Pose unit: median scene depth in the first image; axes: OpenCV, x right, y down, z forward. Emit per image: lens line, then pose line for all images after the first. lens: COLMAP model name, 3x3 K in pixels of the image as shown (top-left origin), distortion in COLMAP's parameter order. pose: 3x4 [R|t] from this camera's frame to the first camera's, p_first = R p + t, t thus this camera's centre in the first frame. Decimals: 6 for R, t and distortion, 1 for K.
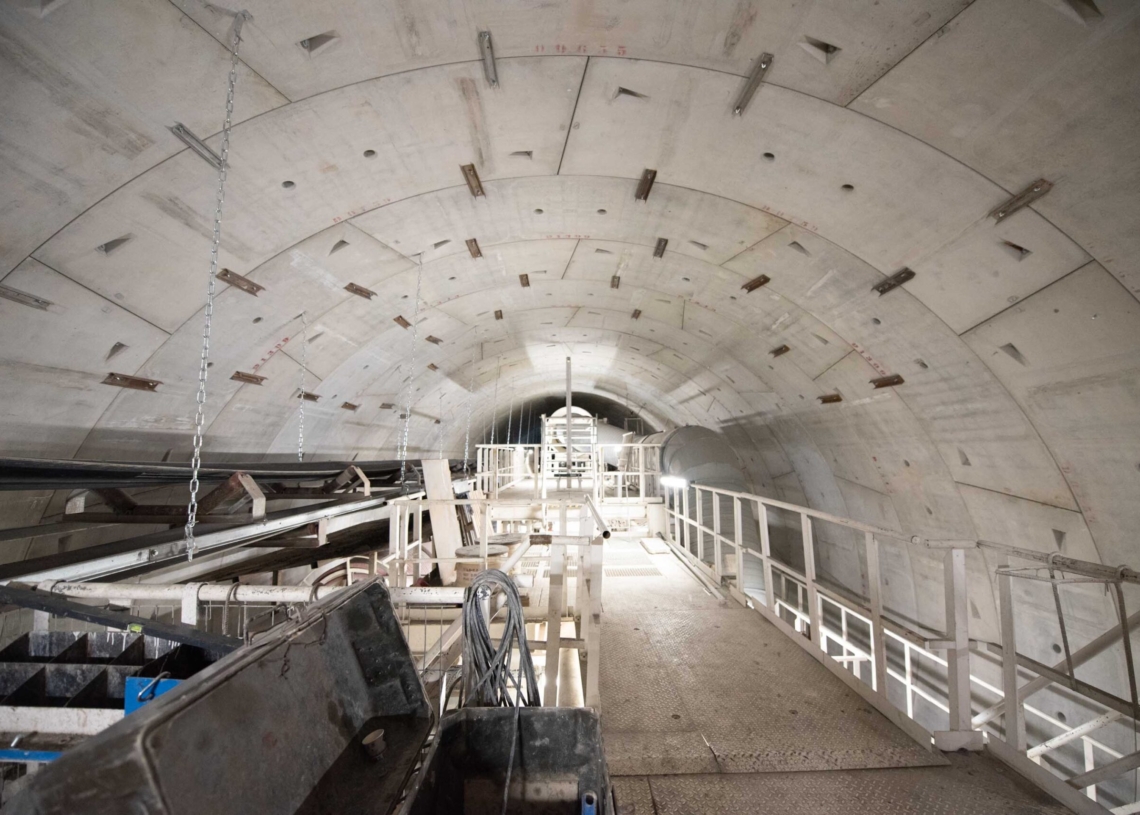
lens RADIAL K [[483.5, 0, 571.5], [0, 483.5, 404.6], [0, 0, 1]] dist [-0.015654, -0.002164]
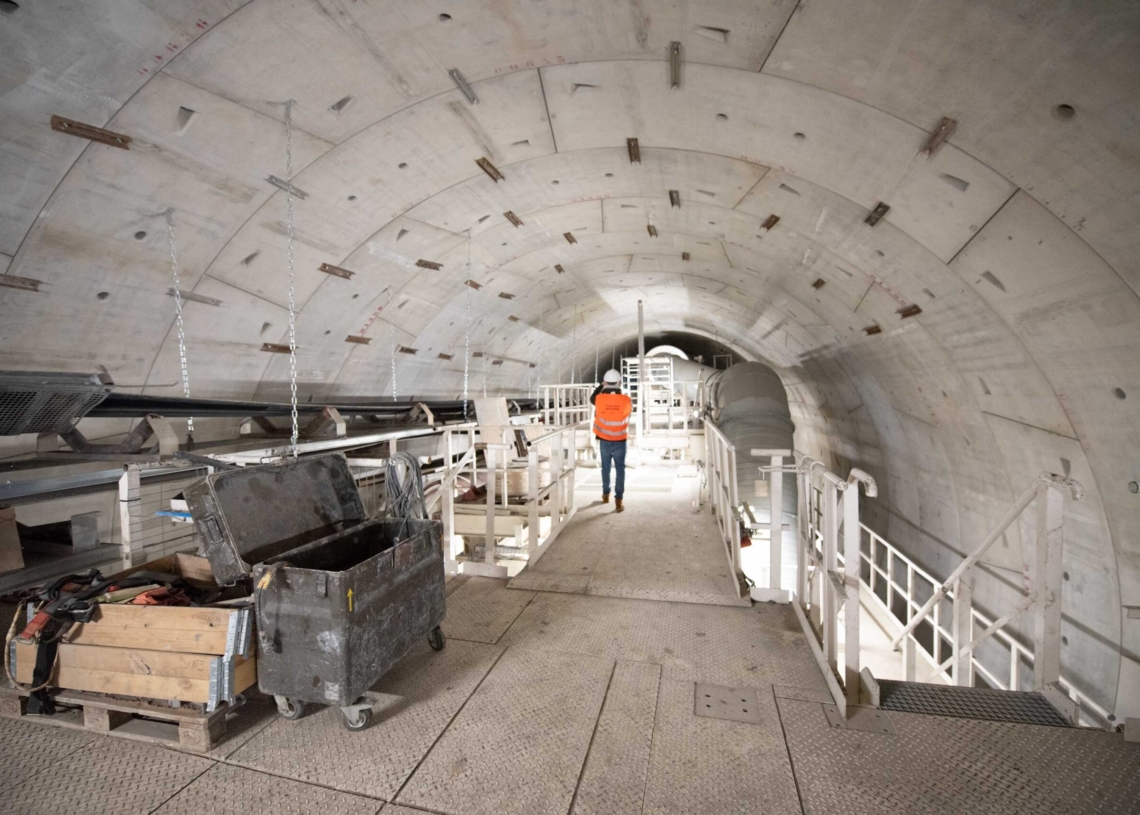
lens RADIAL K [[483.5, 0, 572.1], [0, 483.5, 403.9], [0, 0, 1]] dist [-0.015654, -0.002164]
pose [[0.965724, -0.014710, -0.259155, 0.311727], [0.046323, 0.992133, 0.116305, -0.008461], [0.255405, -0.124323, 0.958808, -0.192239]]
